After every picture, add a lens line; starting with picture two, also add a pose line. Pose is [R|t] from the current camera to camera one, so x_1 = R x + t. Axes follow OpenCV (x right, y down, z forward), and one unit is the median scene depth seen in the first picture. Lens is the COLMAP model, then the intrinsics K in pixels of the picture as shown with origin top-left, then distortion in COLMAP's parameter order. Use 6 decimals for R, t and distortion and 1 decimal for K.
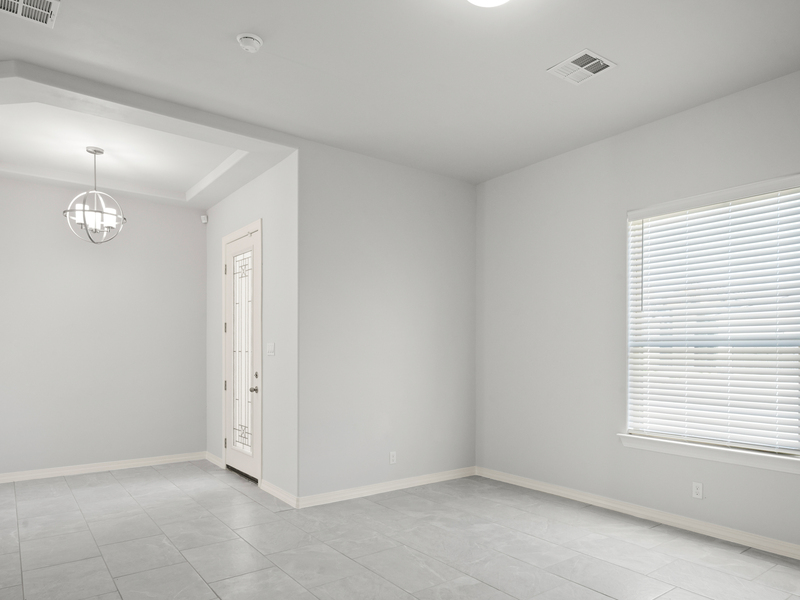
lens RADIAL K [[529.3, 0, 414.7], [0, 529.3, 300.8], [0, 0, 1]] dist [-0.001608, 0.001298]
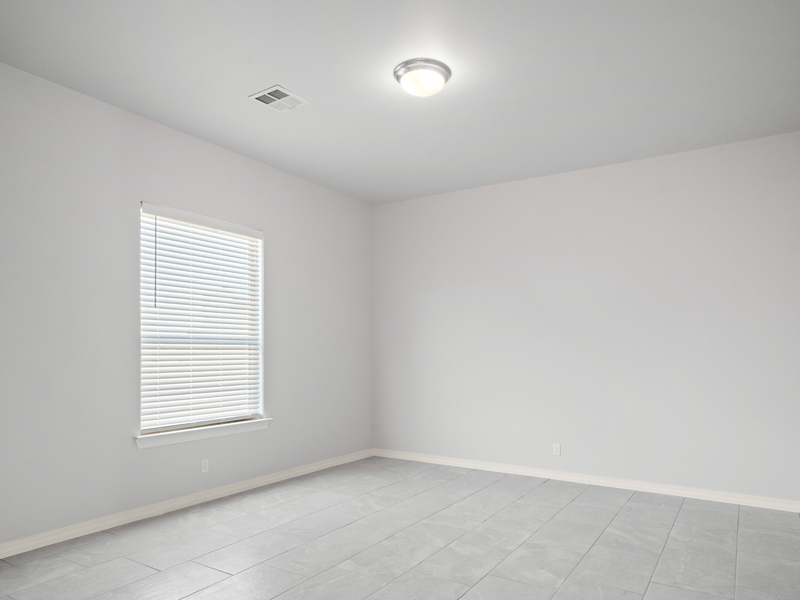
lens RADIAL K [[529.3, 0, 414.7], [0, 529.3, 300.8], [0, 0, 1]] dist [-0.001608, 0.001298]
pose [[-0.342003, 0.082856, 0.936039, -0.697323], [-0.087342, 0.988990, -0.119456, 0.087327], [-0.935631, -0.122610, -0.331001, 0.918762]]
